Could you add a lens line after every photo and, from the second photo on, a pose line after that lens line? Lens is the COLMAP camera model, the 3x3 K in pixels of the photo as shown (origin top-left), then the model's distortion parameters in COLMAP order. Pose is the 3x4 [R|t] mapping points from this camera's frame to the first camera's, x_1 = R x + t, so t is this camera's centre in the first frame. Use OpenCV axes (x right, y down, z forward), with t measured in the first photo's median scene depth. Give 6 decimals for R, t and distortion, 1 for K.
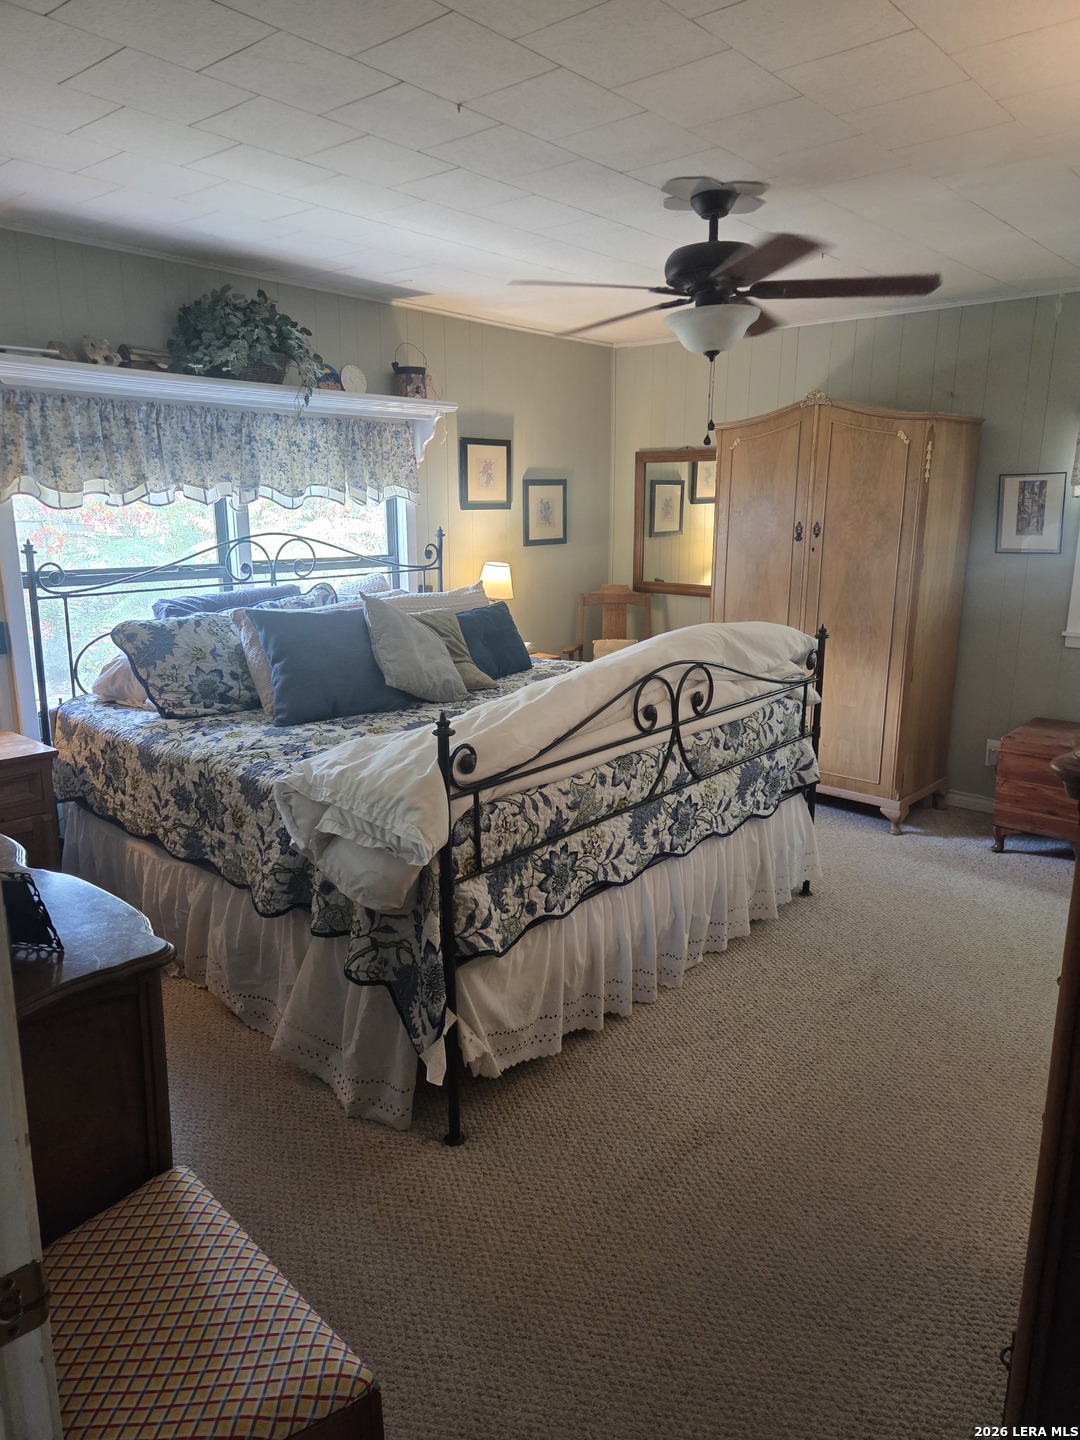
lens RADIAL K [[986.5, 0, 540.0], [0, 986.5, 720.0], [0, 0, 1]] dist [0.029036, -0.001111]
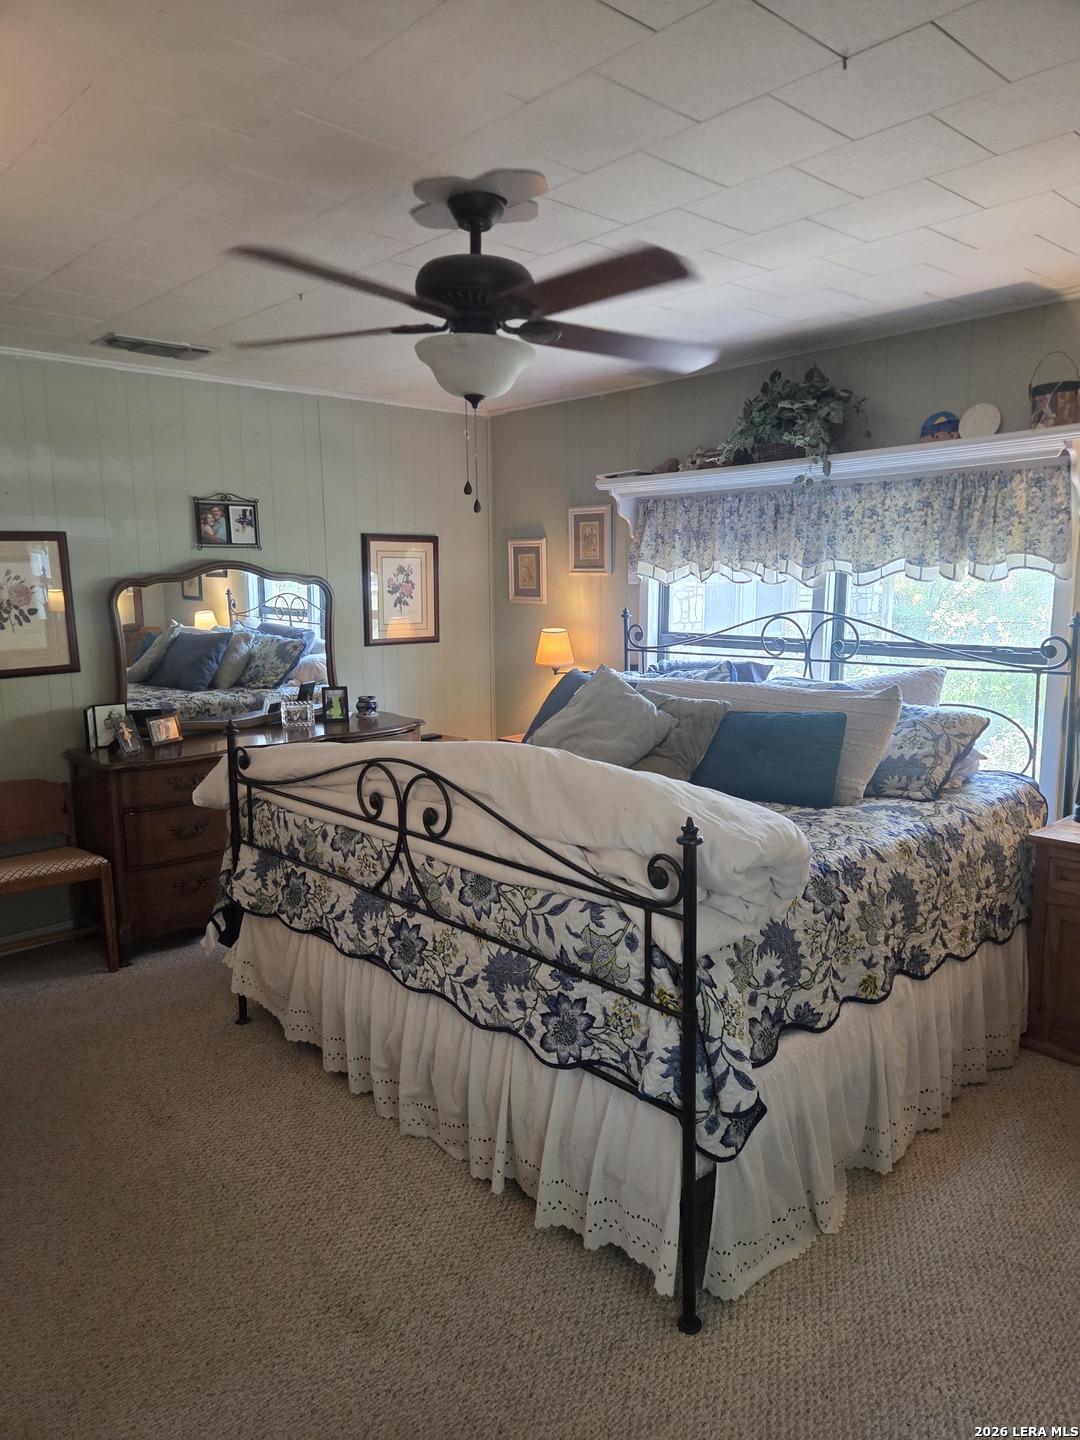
lens RADIAL K [[966.8, 0, 540.0], [0, 966.8, 720.0], [0, 0, 1]] dist [0.061610, 0.000921]
pose [[-0.117749, 0.145695, -0.982297, 0.956499], [-0.208070, 0.963602, 0.167864, -0.260696], [0.971000, 0.224153, -0.083149, 1.161301]]
